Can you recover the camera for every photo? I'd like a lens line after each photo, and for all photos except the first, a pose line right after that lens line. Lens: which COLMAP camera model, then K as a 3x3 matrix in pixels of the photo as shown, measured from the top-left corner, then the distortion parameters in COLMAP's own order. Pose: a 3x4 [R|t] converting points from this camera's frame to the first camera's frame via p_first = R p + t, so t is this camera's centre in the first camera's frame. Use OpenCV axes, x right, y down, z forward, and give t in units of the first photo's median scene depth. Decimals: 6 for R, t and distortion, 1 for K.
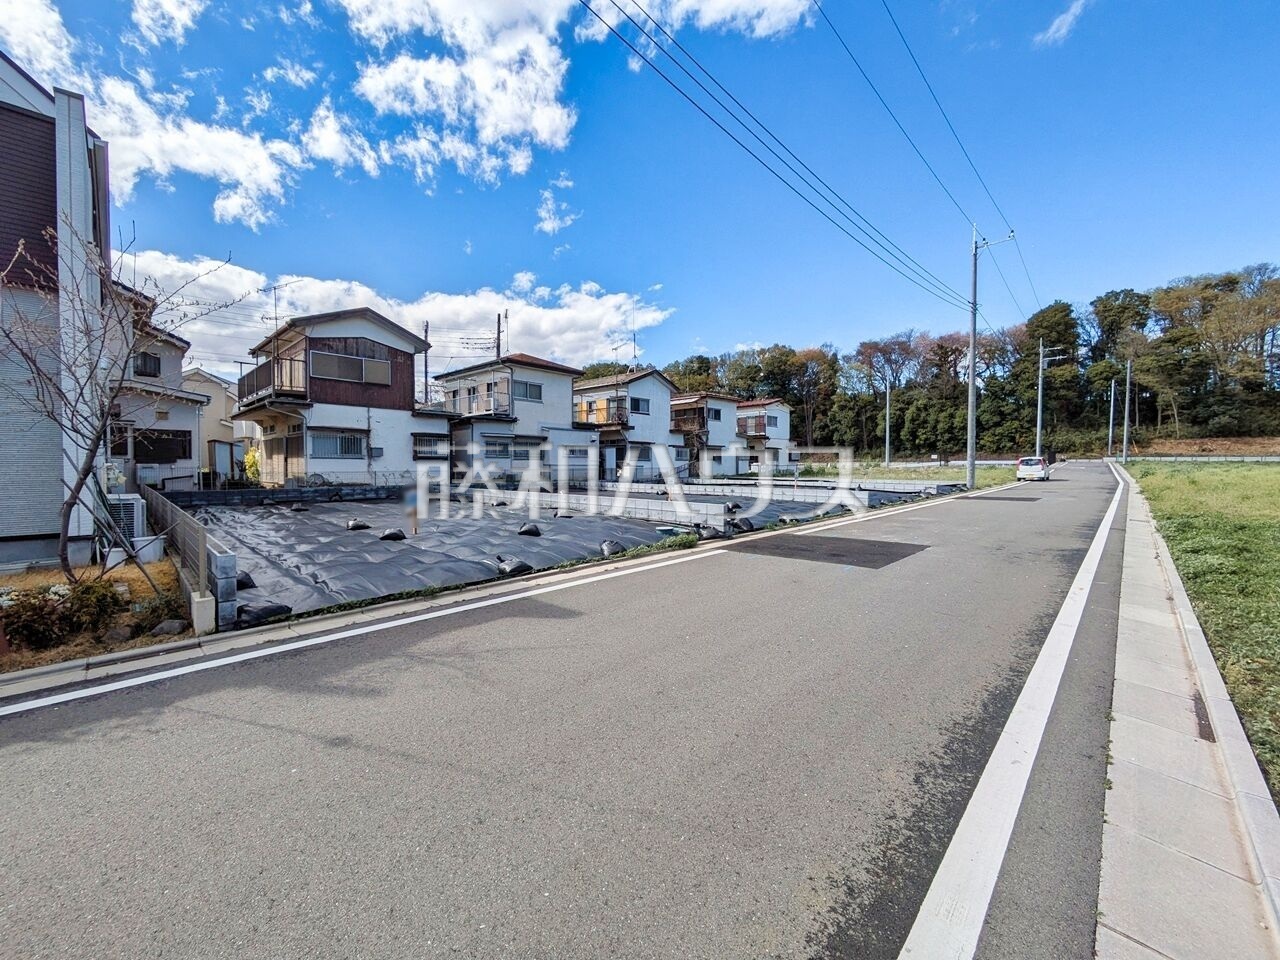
lens RADIAL K [[507.8, 0, 645.7], [0, 507.8, 481.6], [0, 0, 1]] dist [-0.003602, 0.002635]
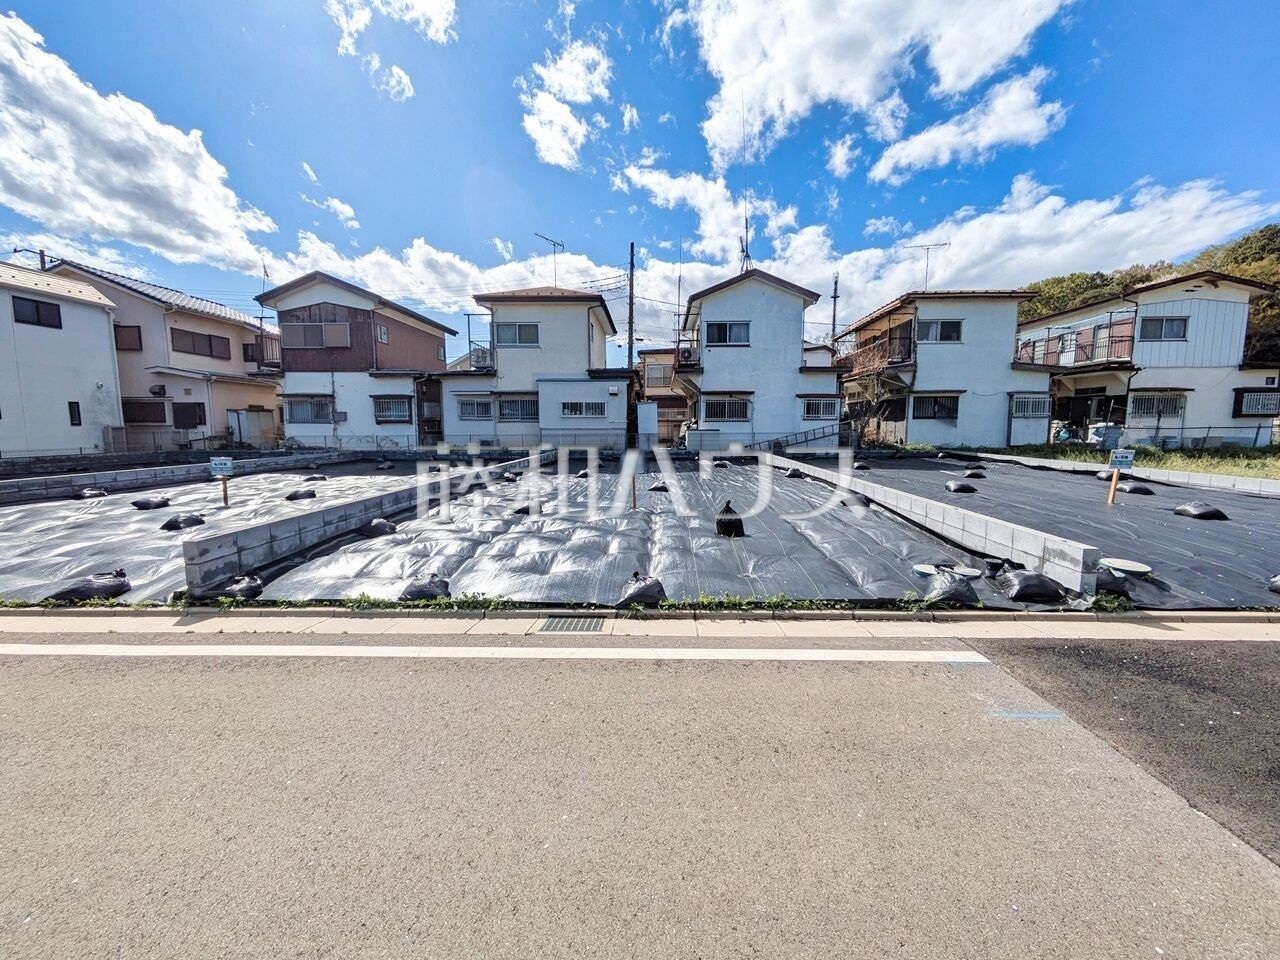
lens RADIAL K [[507.8, 0, 650.9], [0, 507.8, 469.6], [0, 0, 1]] dist [-0.003602, 0.002635]
pose [[0.662898, 0.064393, -0.745935, 0.524401], [-0.021601, 0.997525, 0.066914, -0.027455], [0.748398, -0.028244, 0.662648, 0.650871]]
